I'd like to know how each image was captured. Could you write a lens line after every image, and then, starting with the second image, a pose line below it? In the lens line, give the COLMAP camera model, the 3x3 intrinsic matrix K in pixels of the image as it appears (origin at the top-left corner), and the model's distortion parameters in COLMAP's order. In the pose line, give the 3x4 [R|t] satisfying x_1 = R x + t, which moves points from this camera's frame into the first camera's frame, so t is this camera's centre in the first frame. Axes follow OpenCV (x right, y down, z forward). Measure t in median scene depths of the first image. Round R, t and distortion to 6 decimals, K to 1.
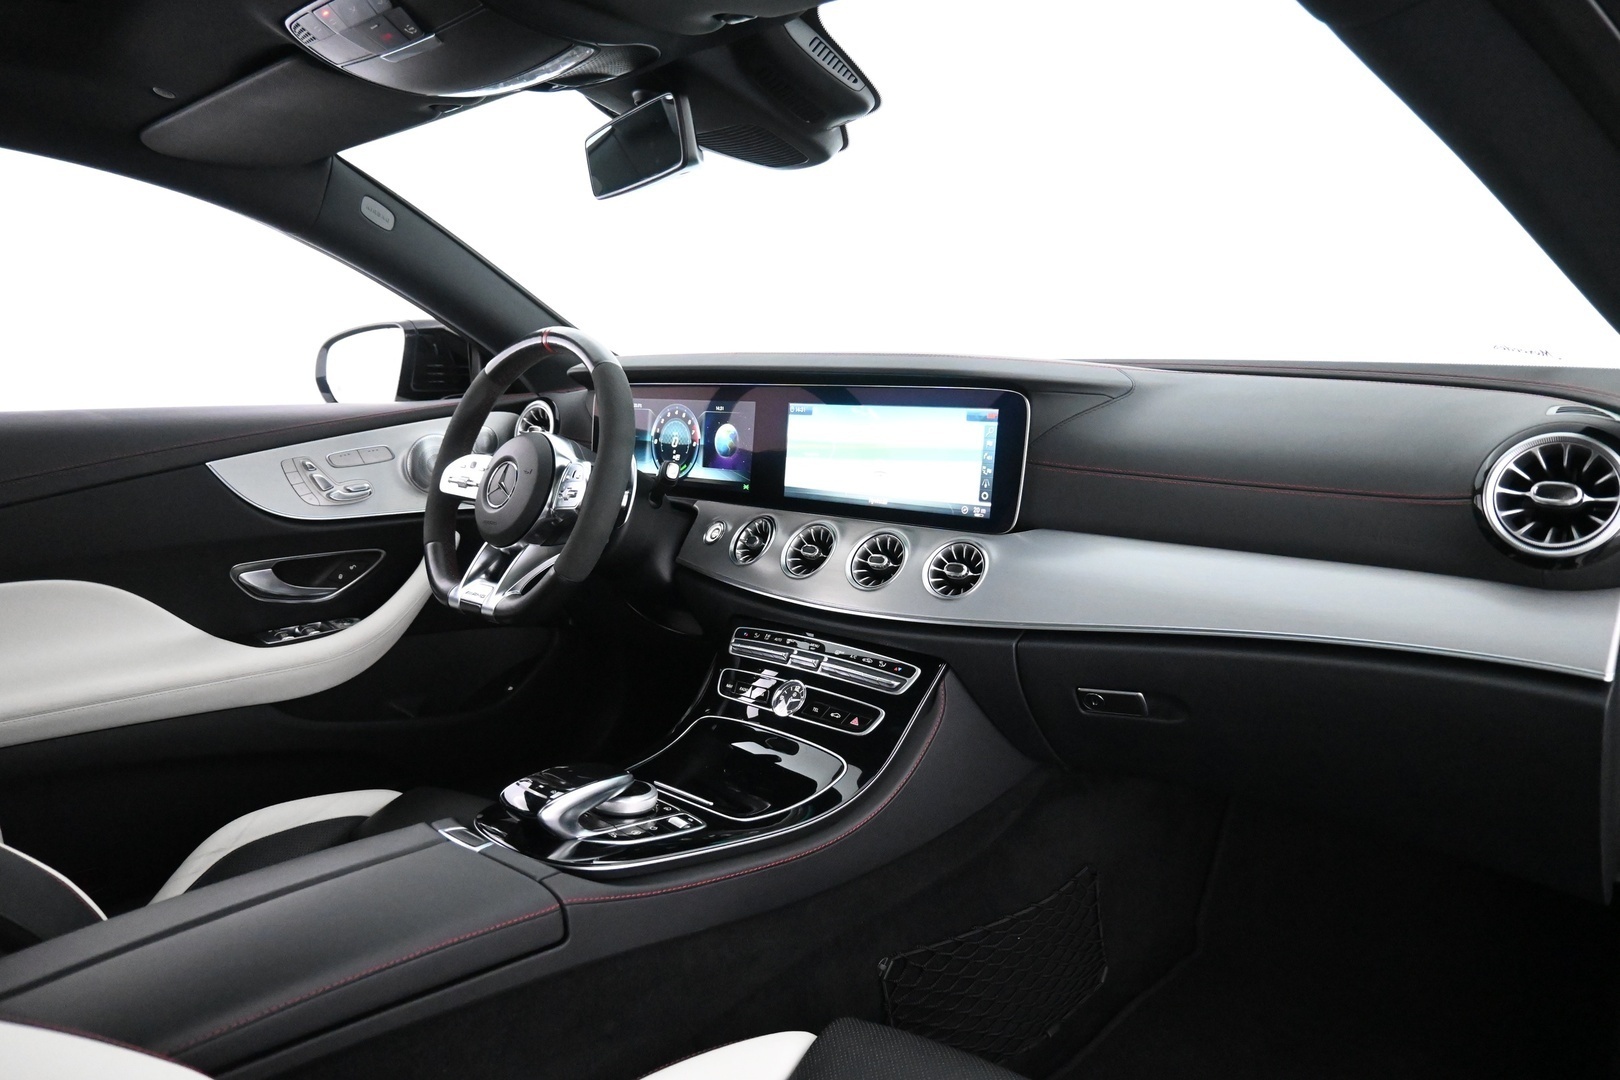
lens RADIAL K [[1096.5, 0, 812.9], [0, 1096.5, 541.1], [0, 0, 1]] dist [0.000322, -0.001437]
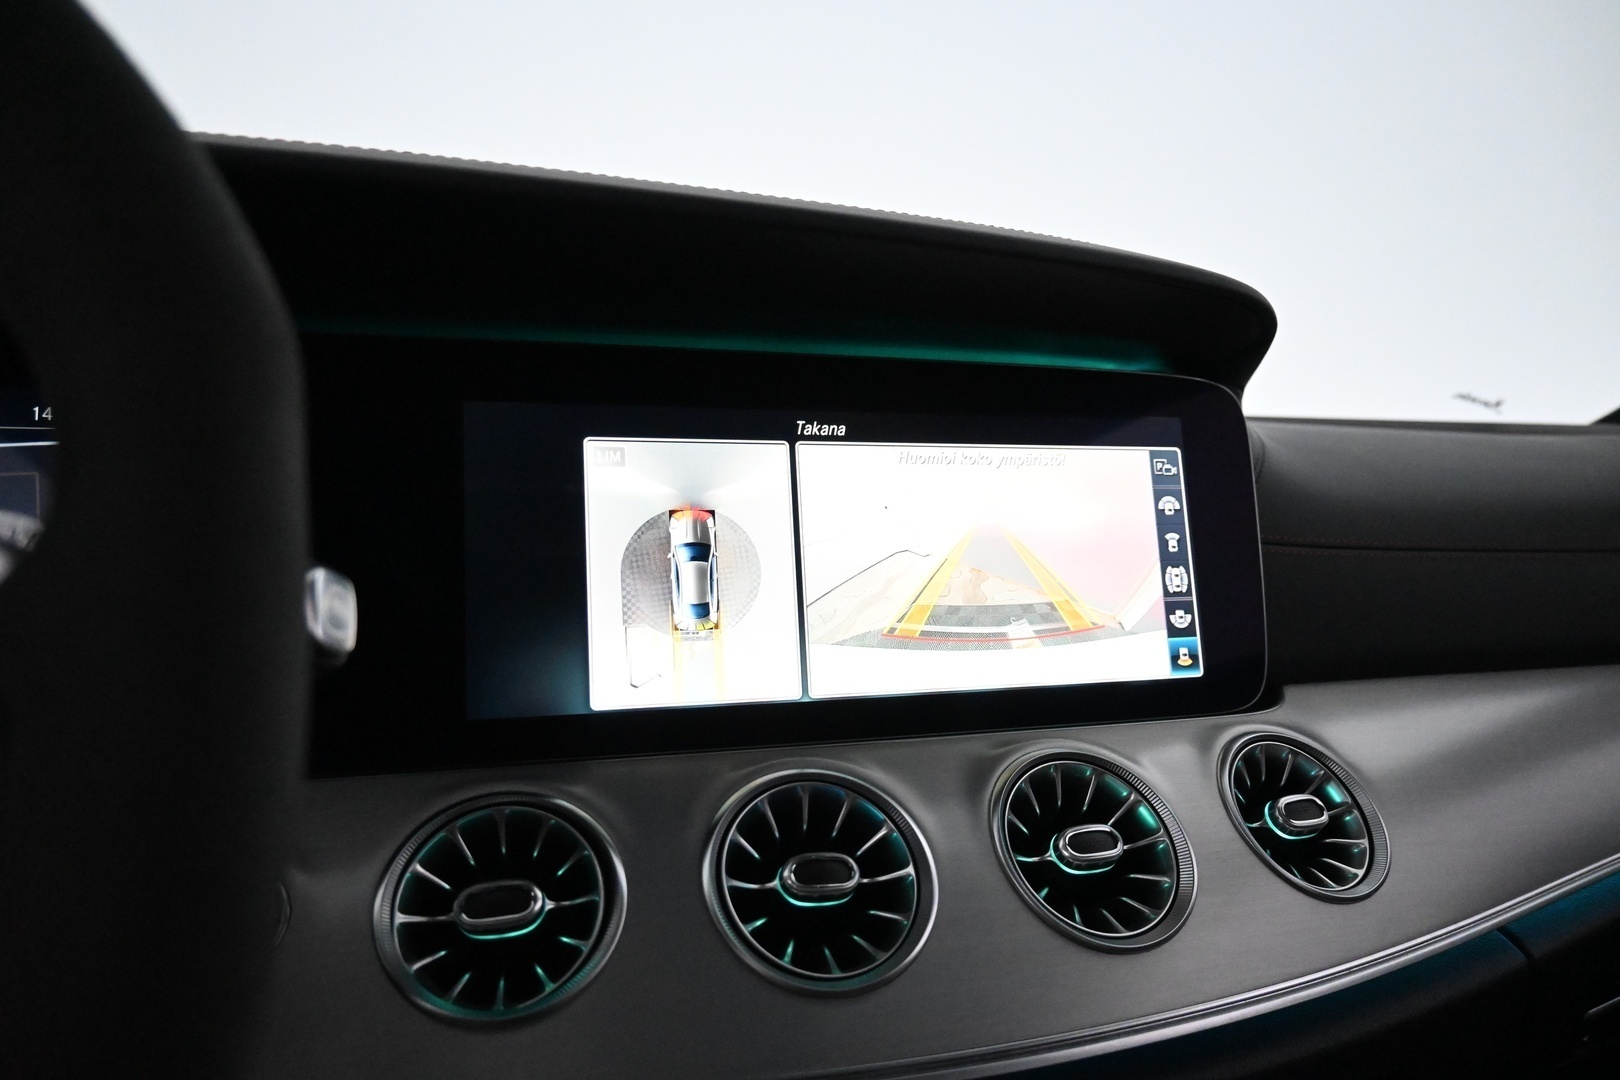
lens RADIAL K [[1096.5, 0, 814.7], [0, 1096.5, 551.3], [0, 0, 1]] dist [0.000322, -0.001437]
pose [[0.487772, 0.026217, 0.872577, -0.236874], [0.154901, 0.981088, -0.116068, -0.038235], [-0.859118, 0.191778, 0.474486, 0.804096]]
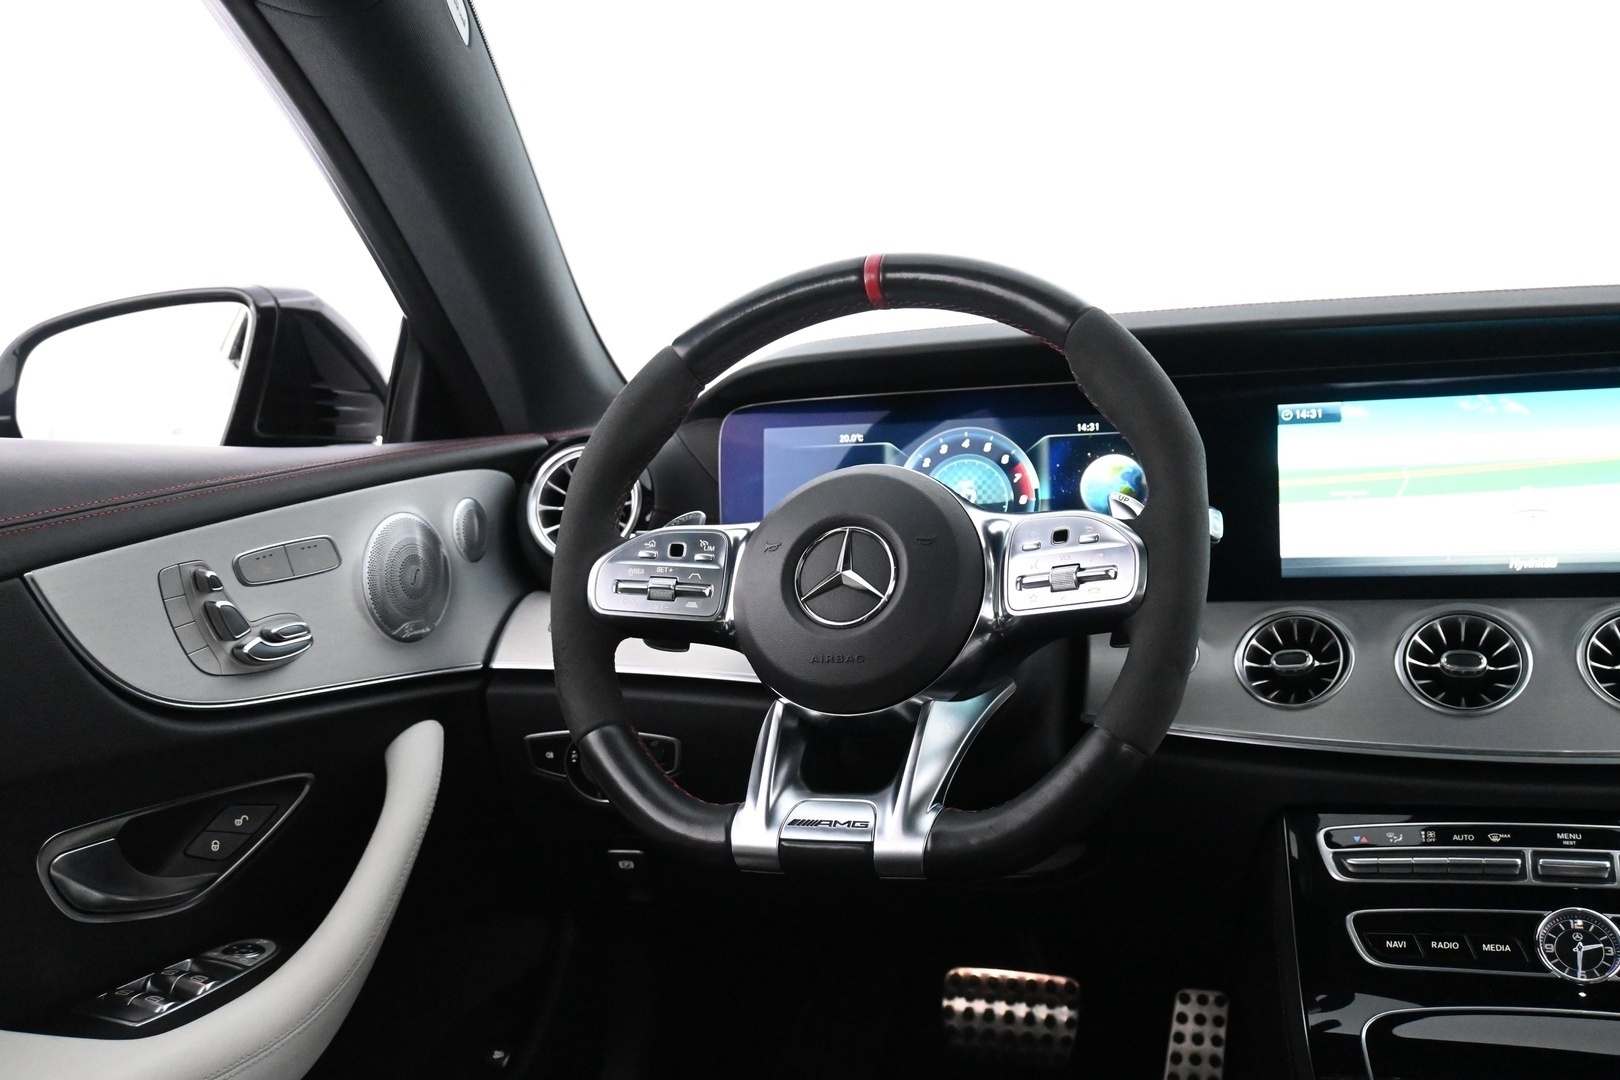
lens RADIAL K [[1577.3, 0, 818.4], [0, 1577.3, 543.8], [0, 0, 1]] dist [-0.002559, 0.000000]
pose [[0.915196, -0.040291, 0.400990, -0.554302], [0.093150, 0.989195, -0.113206, 0.009020], [-0.392096, 0.140957, 0.909061, 0.401187]]
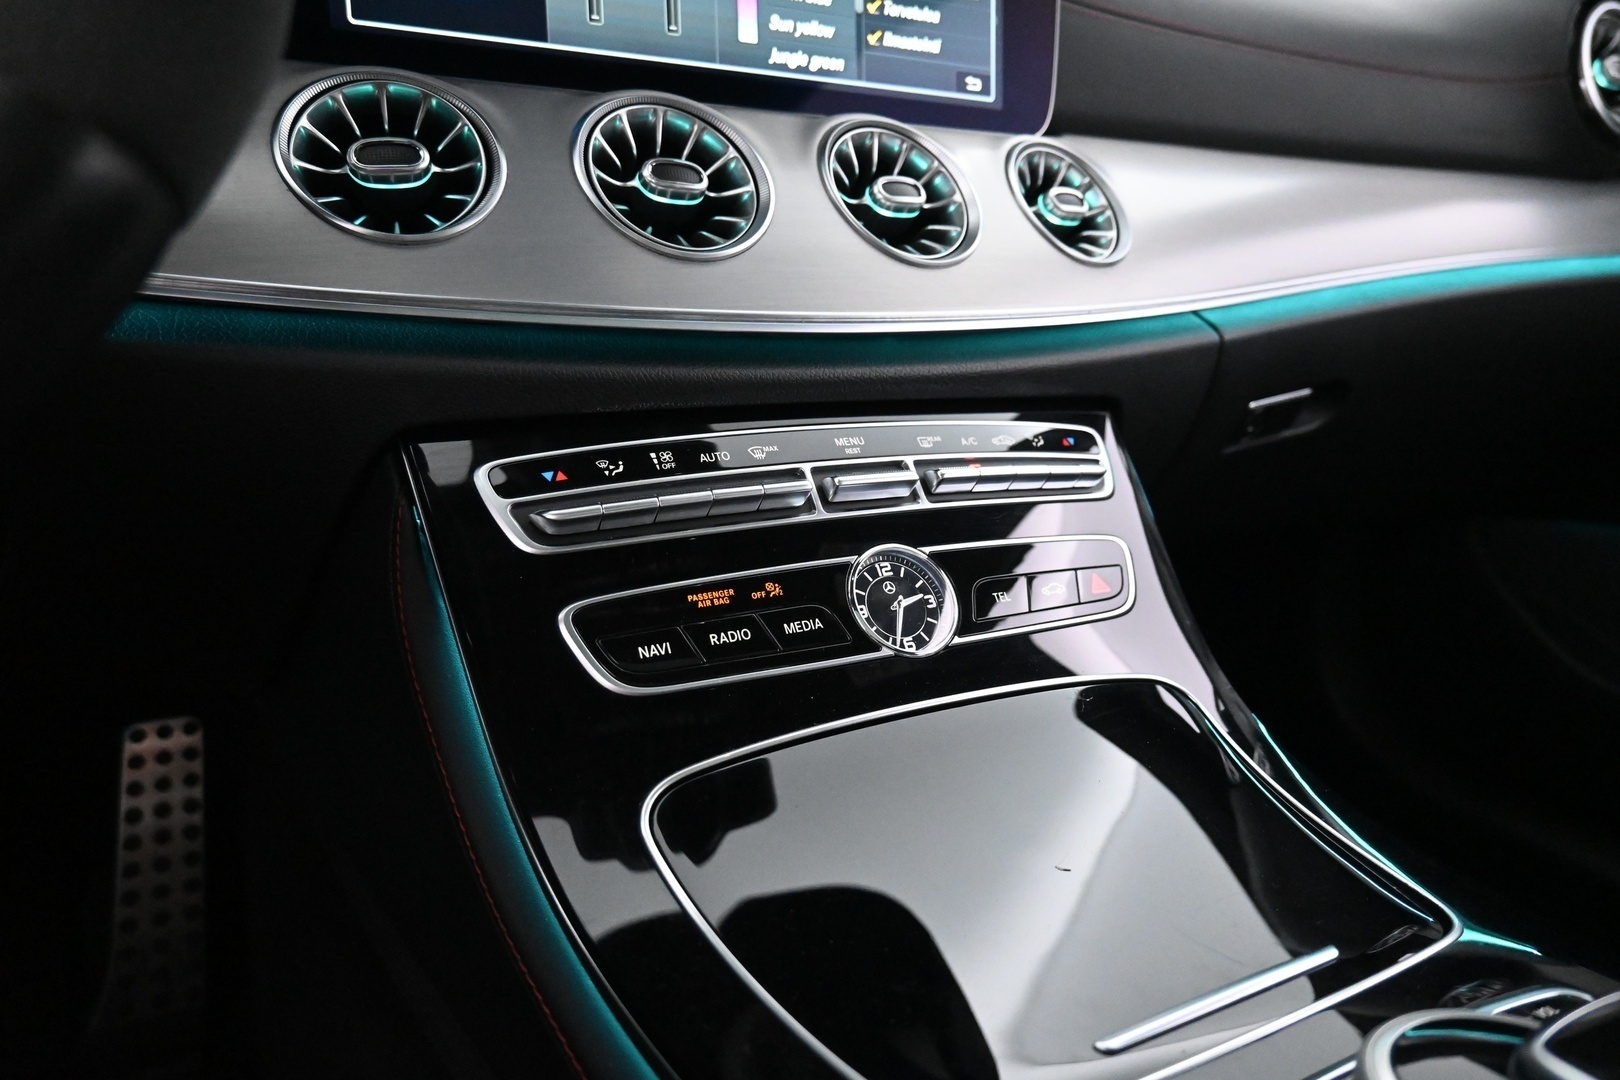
lens RADIAL K [[1096.5, 0, 805.2], [0, 1096.5, 533.5], [0, 0, 1]] dist [0.000322, -0.001437]
pose [[0.316404, -0.211618, 0.924720, -0.294518], [0.115337, 0.976150, 0.183924, 0.052887], [-0.941587, 0.048460, 0.333265, 0.812716]]
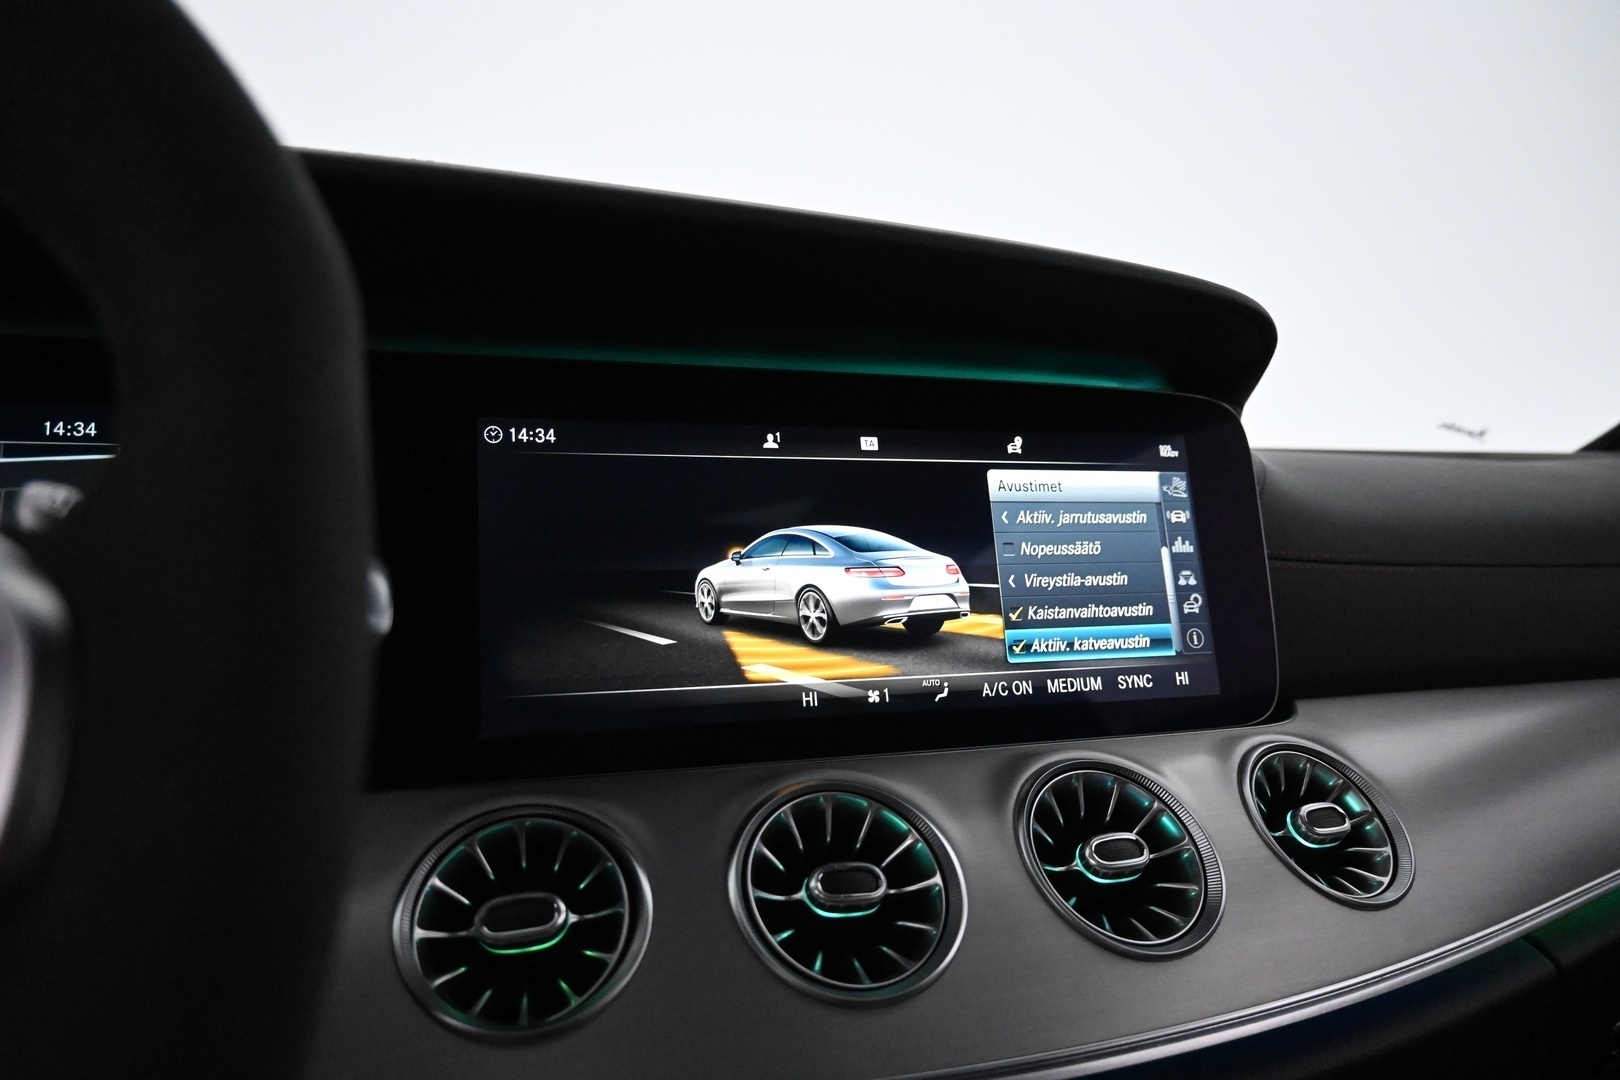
lens RADIAL K [[1096.5, 0, 815.2], [0, 1096.5, 551.7], [0, 0, 1]] dist [0.000322, -0.001437]
pose [[0.472002, 0.066706, 0.879070, -0.240268], [0.171914, 0.971027, -0.165991, -0.026856], [-0.864673, 0.229473, 0.446858, 0.815985]]
